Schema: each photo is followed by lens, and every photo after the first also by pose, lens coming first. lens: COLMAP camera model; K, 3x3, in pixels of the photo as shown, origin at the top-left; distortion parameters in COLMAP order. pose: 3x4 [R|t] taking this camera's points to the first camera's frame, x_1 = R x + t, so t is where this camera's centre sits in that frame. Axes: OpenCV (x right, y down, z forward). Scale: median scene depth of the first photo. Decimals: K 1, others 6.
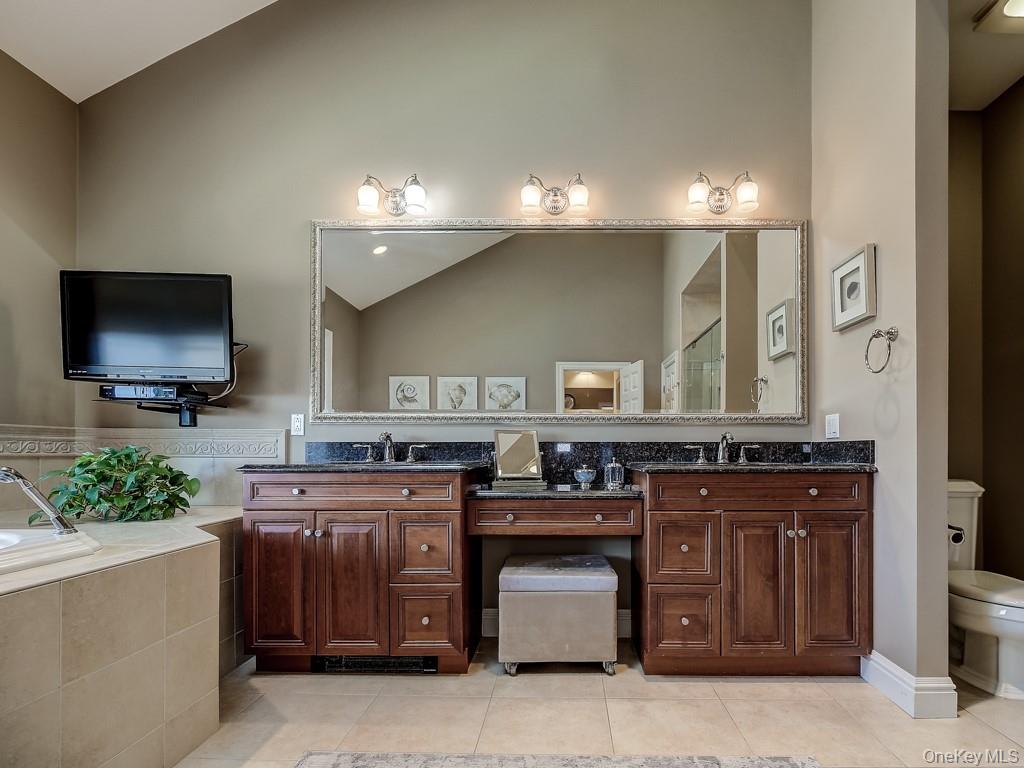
lens RADIAL K [[505.2, 0, 511.9], [0, 505.2, 441.5], [0, 0, 1]] dist [-0.001203, -0.000969]
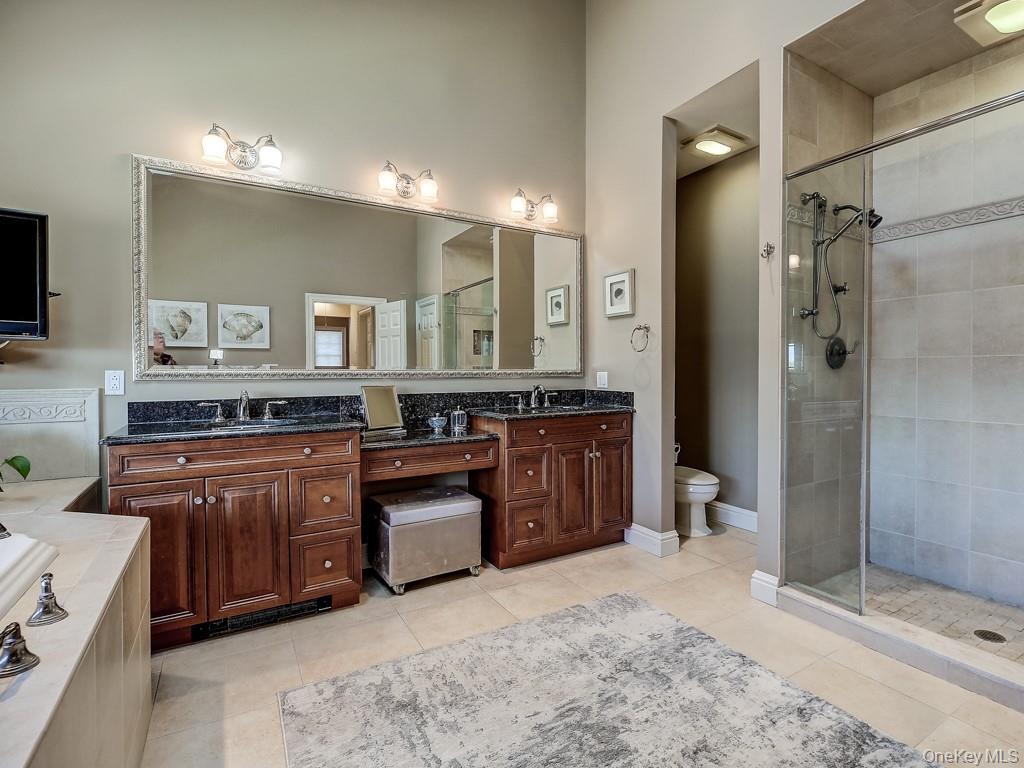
lens RADIAL K [[489.2, 0, 512.0], [0, 489.2, 384.0], [0, 0, 1]] dist [0.000119, -0.000239]
pose [[0.865948, -0.023480, 0.499583, -0.342226], [0.009300, 0.999481, 0.030853, -0.070559], [-0.500048, -0.022071, 0.865717, -0.126983]]
